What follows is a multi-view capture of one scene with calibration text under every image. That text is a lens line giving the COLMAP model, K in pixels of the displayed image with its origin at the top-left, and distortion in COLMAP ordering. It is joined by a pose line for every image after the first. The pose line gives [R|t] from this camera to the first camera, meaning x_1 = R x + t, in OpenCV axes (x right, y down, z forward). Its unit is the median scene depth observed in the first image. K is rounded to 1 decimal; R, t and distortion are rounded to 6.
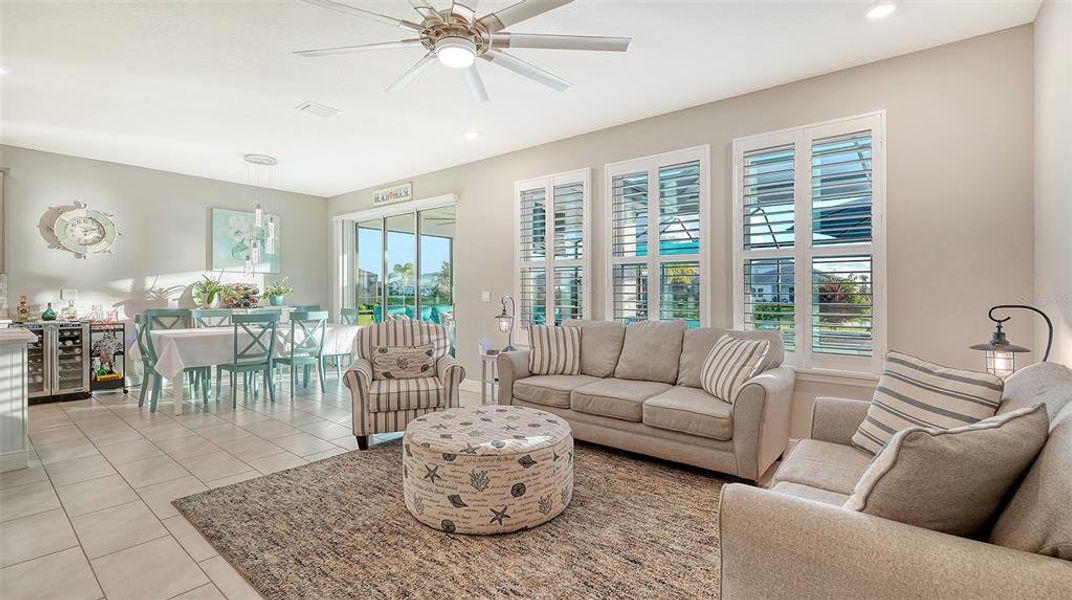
lens RADIAL K [[452.2, 0, 526.7], [0, 452.2, 299.0], [0, 0, 1]] dist [-0.005277, -0.000375]
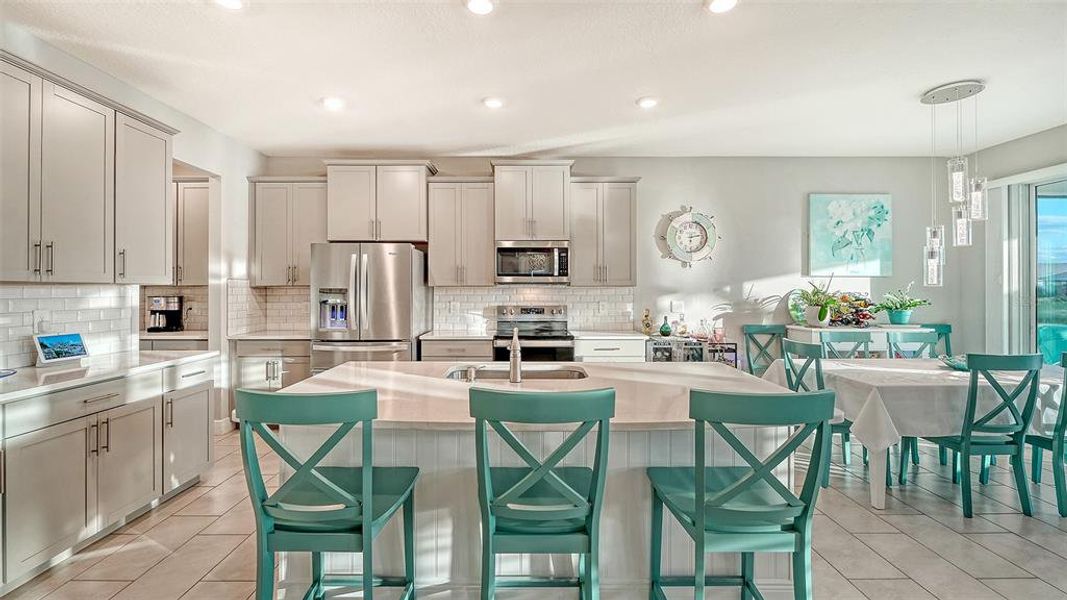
lens RADIAL K [[450.1, 0, 529.1], [0, 450.1, 288.6], [0, 0, 1]] dist [-0.005277, -0.000375]
pose [[0.621798, -0.010094, -0.783112, -0.478961], [-0.007564, 0.999793, -0.018893, -0.027565], [0.783141, 0.017671, 0.621593, 0.184198]]
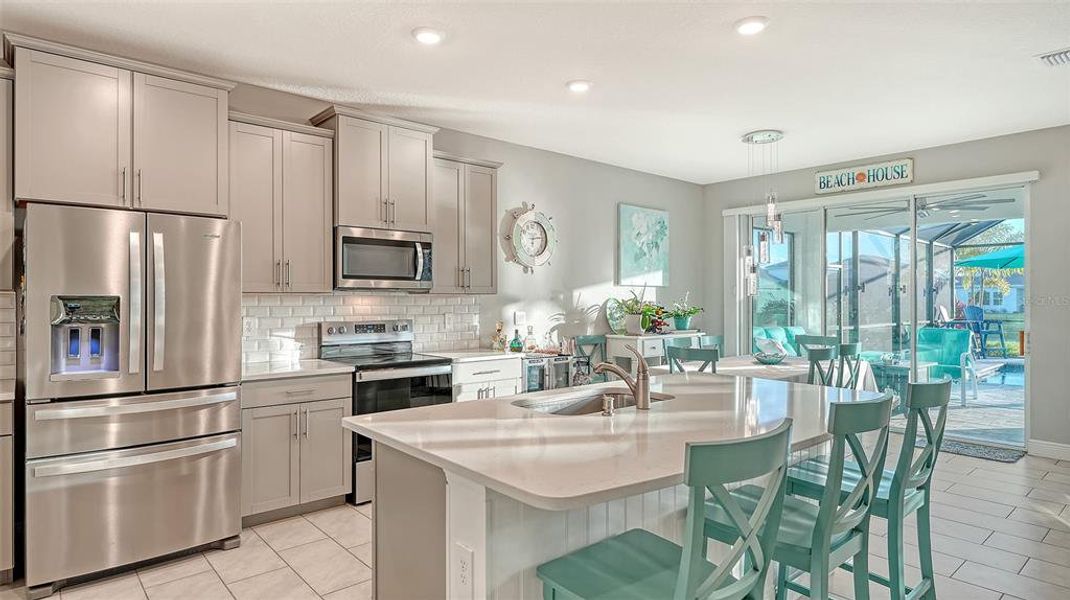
lens RADIAL K [[591.6, 0, 534.7], [0, 591.6, 296.1], [0, 0, 1]] dist [-0.016907, 0.001063]
pose [[0.983741, -0.009321, -0.179354, -0.797873], [0.005346, 0.999730, -0.022633, -0.025552], [0.179516, 0.021306, 0.983524, -0.027961]]
